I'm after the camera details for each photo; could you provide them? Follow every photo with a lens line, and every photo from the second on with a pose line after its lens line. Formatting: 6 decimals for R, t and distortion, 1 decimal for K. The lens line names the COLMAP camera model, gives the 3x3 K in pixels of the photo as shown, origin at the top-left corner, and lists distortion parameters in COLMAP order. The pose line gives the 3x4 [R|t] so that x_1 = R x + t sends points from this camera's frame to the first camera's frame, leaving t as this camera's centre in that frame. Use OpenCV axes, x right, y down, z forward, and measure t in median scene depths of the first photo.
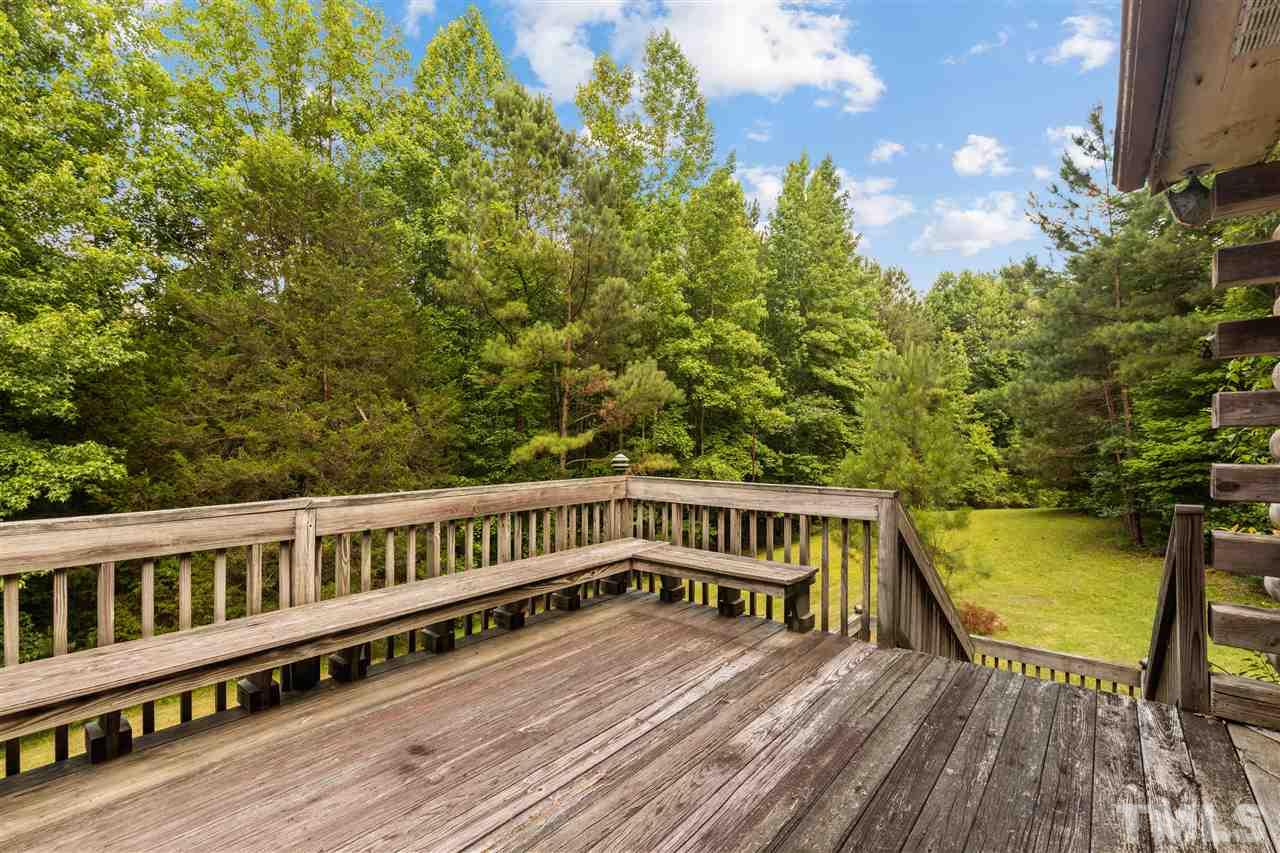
lens RADIAL K [[552.1, 0, 640.7], [0, 552.1, 435.7], [0, 0, 1]] dist [0.000802, -0.000515]
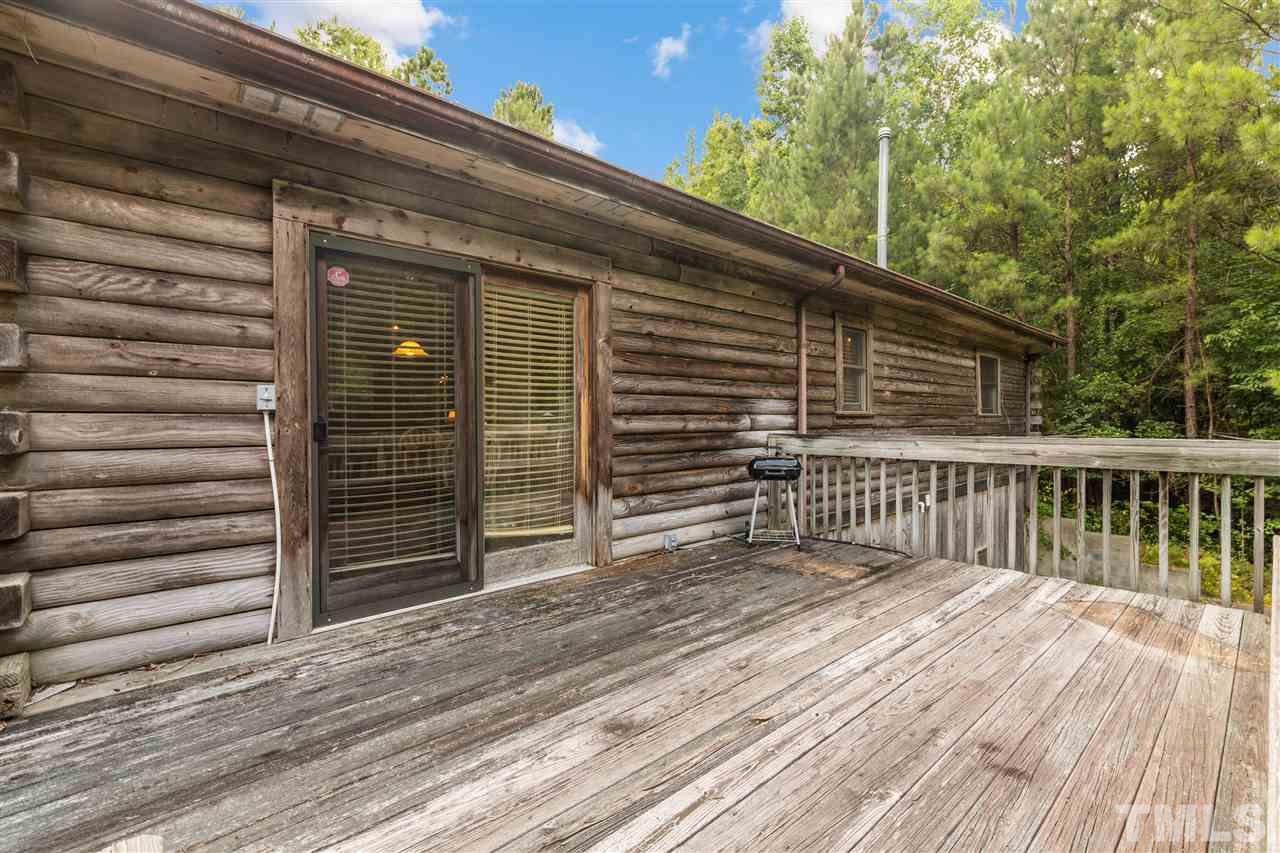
lens RADIAL K [[552.1, 0, 640.2], [0, 552.1, 427.1], [0, 0, 1]] dist [0.000802, -0.000515]
pose [[-0.986618, 0.008506, 0.162827, -0.003310], [0.009515, 0.999940, 0.005418, 0.010997], [-0.162771, 0.006895, -0.986640, 0.227320]]
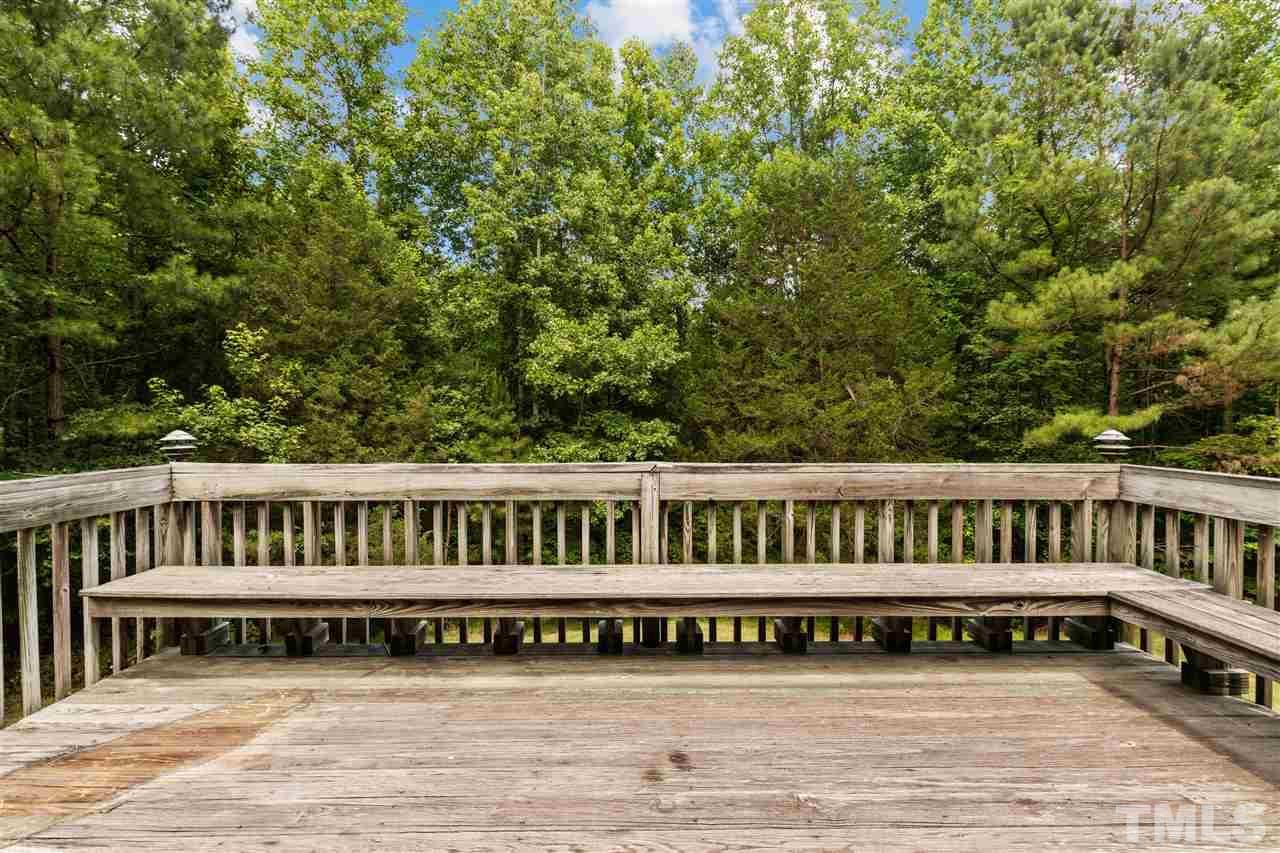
lens RADIAL K [[552.1, 0, 640.5], [0, 552.1, 420.3], [0, 0, 1]] dist [0.000802, -0.000515]
pose [[0.652667, 0.001771, -0.757643, 0.026001], [0.004006, 0.999975, 0.005789, 0.004586], [0.757635, -0.006814, 0.652643, 0.049385]]
